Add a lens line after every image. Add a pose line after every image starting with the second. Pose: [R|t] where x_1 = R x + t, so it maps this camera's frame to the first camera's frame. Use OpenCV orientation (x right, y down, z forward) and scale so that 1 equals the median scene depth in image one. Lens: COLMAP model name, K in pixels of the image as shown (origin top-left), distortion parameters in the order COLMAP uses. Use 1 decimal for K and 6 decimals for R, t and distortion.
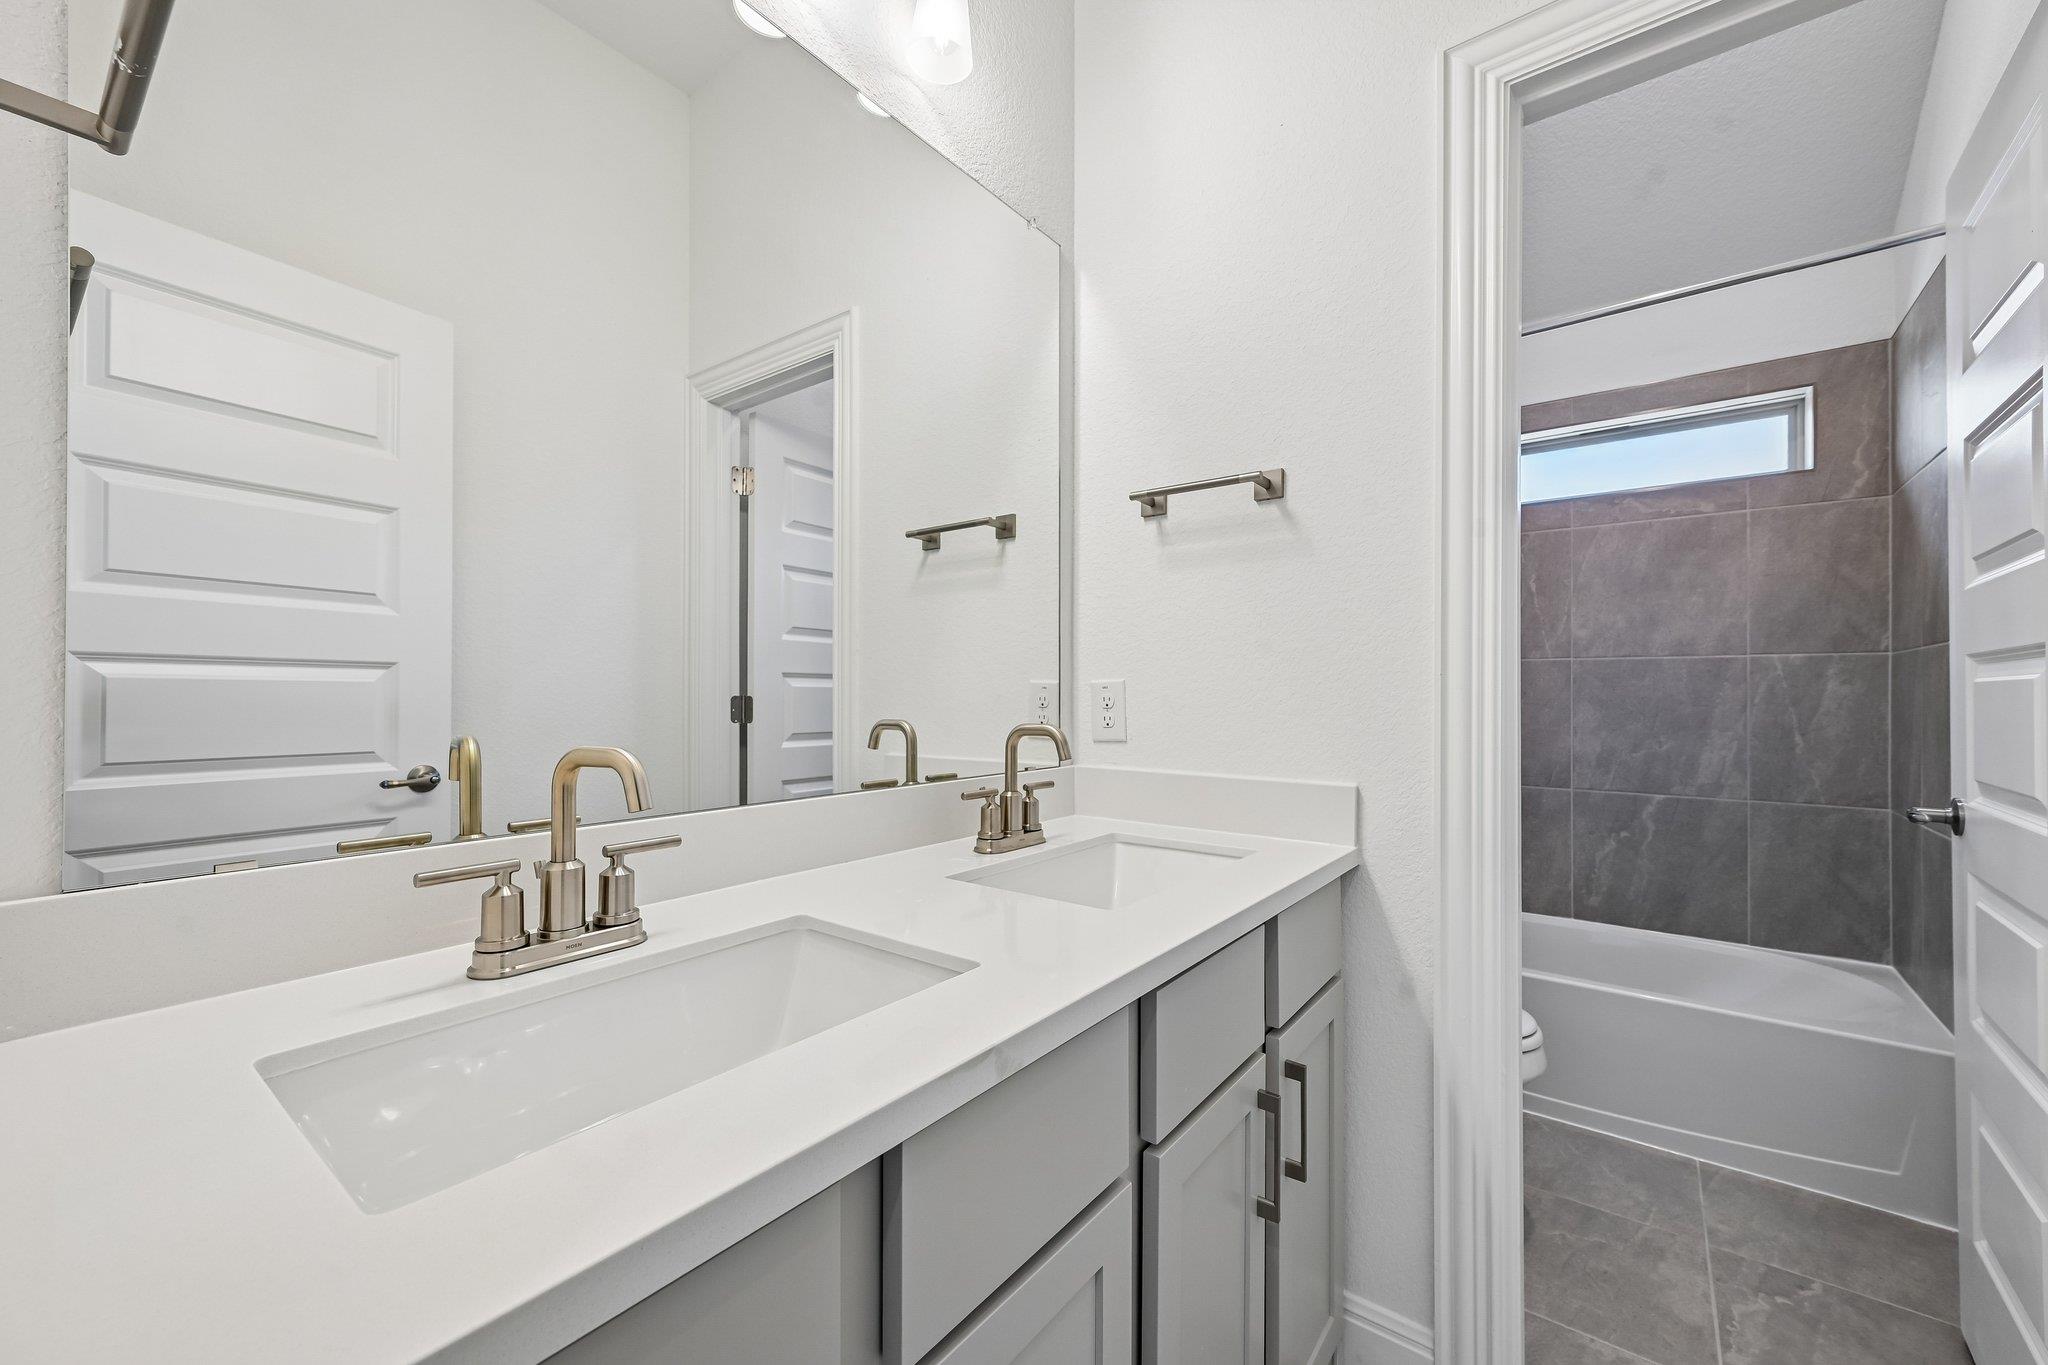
lens RADIAL K [[805.5, 0, 1020.7], [0, 805.5, 673.3], [0, 0, 1]] dist [0.003466, 0.001097]
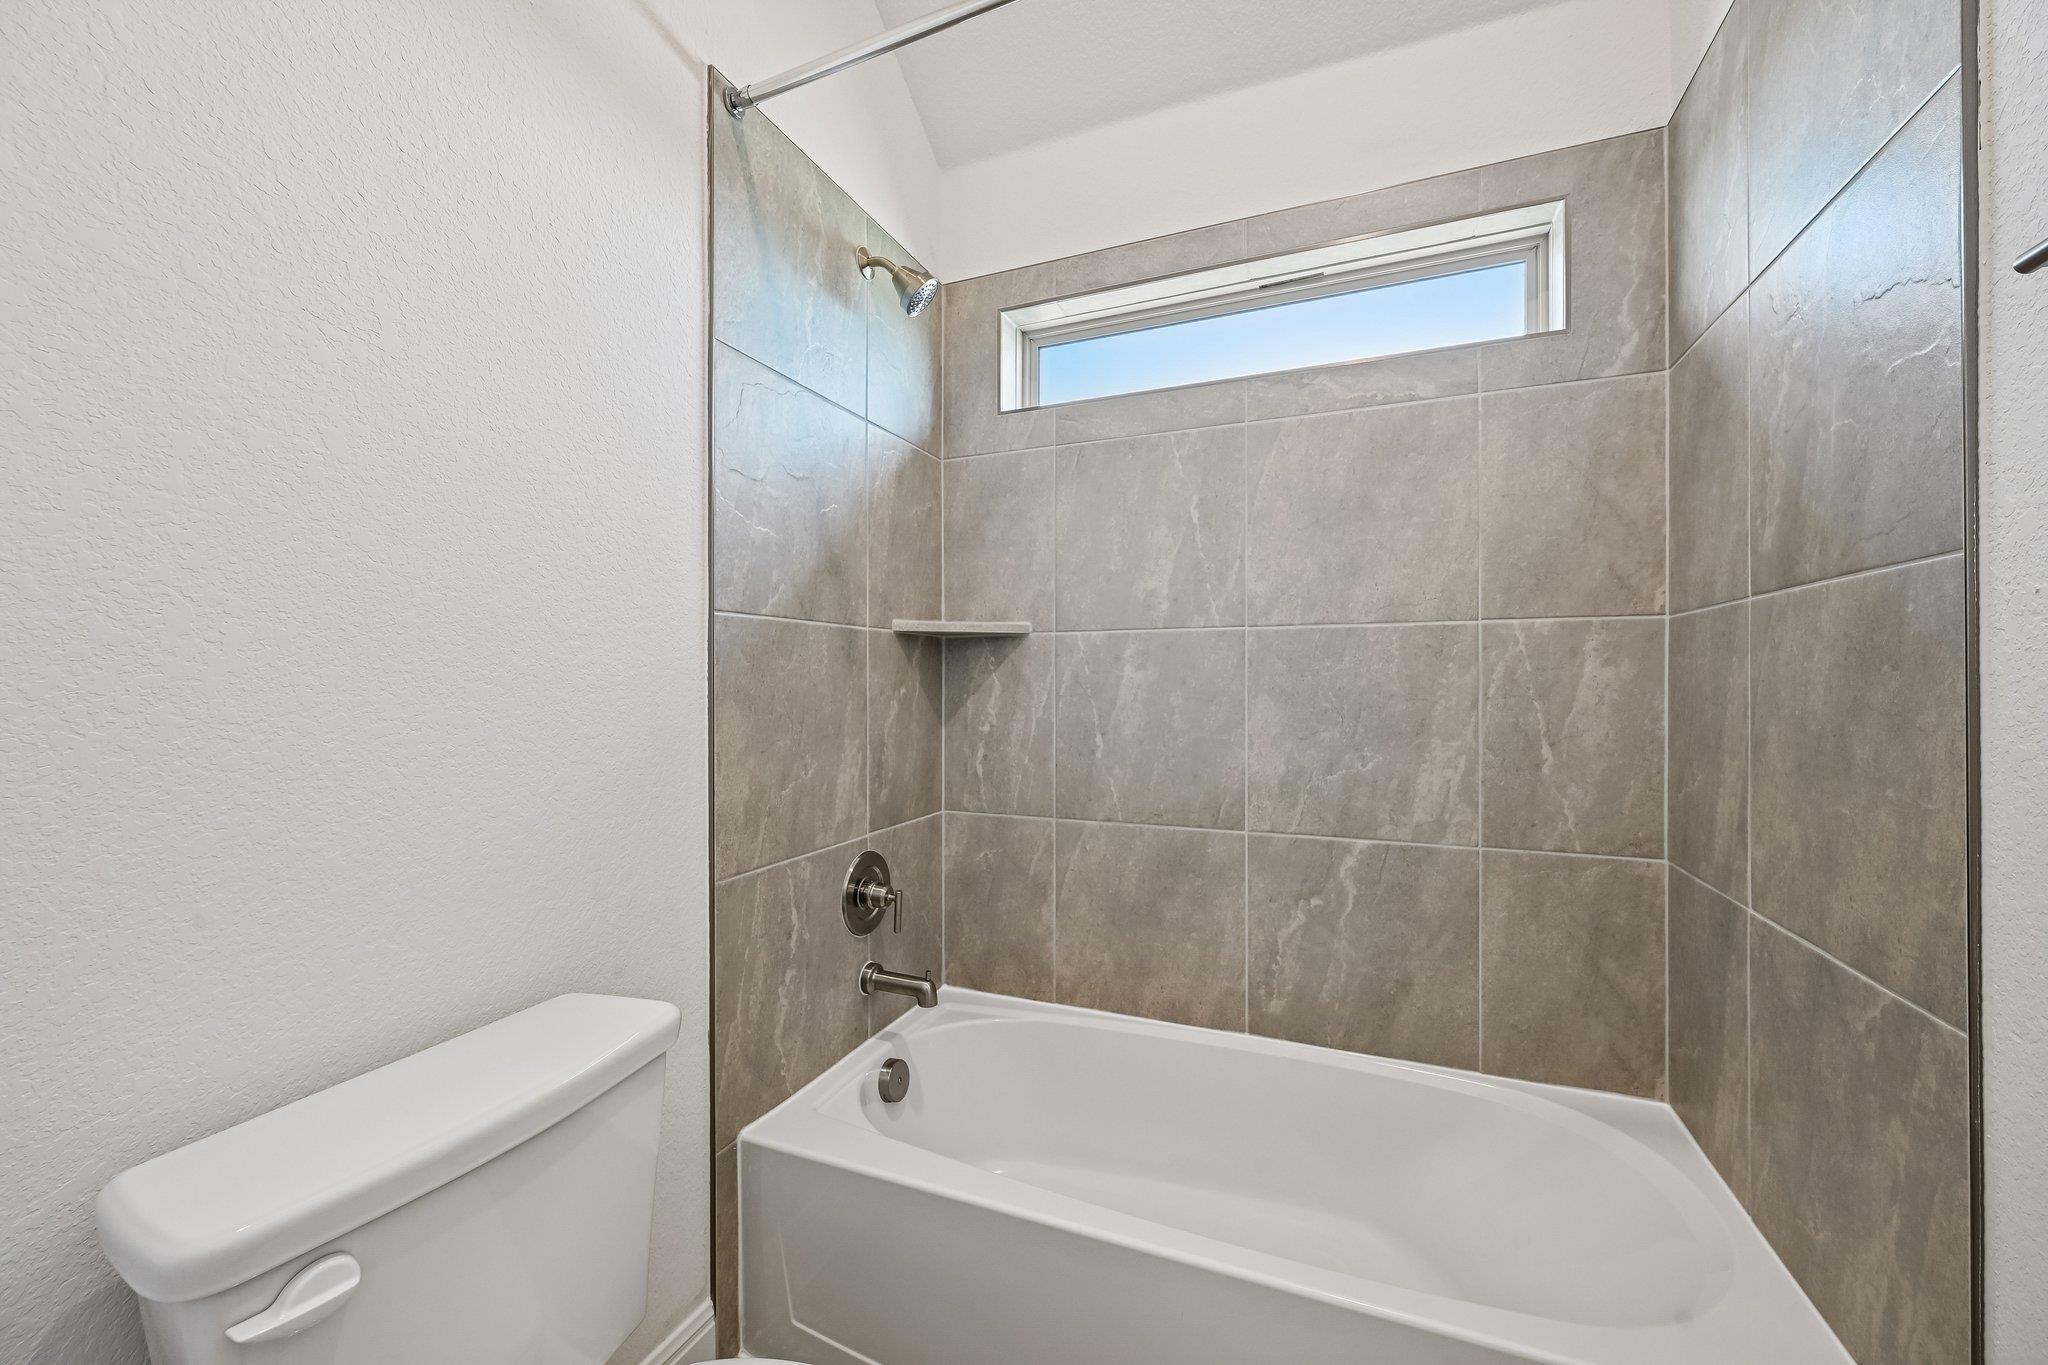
lens RADIAL K [[805.5, 0, 1024.6], [0, 805.5, 662.8], [0, 0, 1]] dist [0.003466, 0.001097]
pose [[0.964331, -0.005699, 0.264637, 0.382986], [0.003694, 0.999961, 0.008074, 0.004149], [-0.264673, -0.006808, 0.964314, 0.479141]]
